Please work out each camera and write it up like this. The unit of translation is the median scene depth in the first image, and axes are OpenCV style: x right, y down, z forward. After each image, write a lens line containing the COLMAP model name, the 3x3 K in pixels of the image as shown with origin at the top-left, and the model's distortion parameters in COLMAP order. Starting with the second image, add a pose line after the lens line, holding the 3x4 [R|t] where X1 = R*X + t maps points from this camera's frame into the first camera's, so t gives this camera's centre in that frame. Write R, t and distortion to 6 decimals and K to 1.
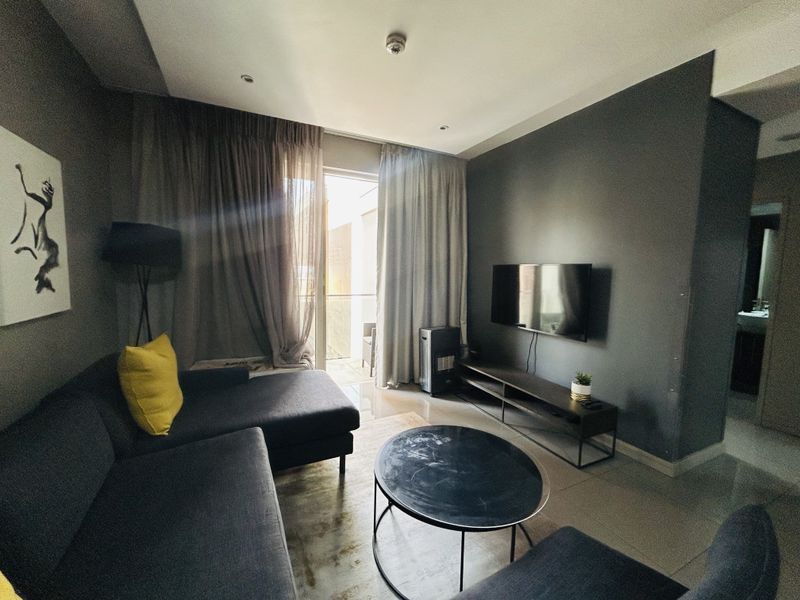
lens RADIAL K [[326.2, 0, 397.2], [0, 326.2, 299.9], [0, 0, 1]] dist [-0.000645, 0.000643]
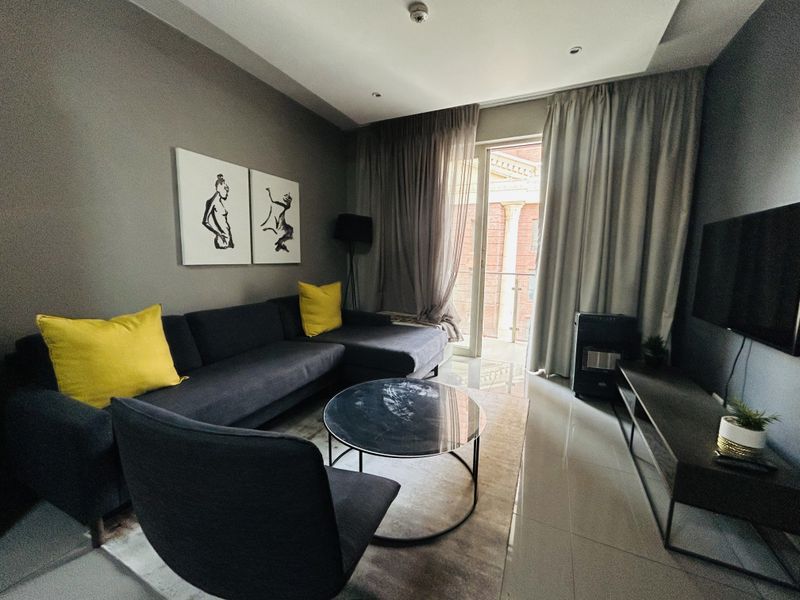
lens RADIAL K [[326.2, 0, 397.2], [0, 326.2, 299.9], [0, 0, 1]] dist [-0.000645, 0.000643]
pose [[0.623069, 0.098036, -0.775999, 0.829393], [-0.077536, 0.994969, 0.063444, 0.080400], [0.778314, 0.020638, 0.627536, 0.276624]]
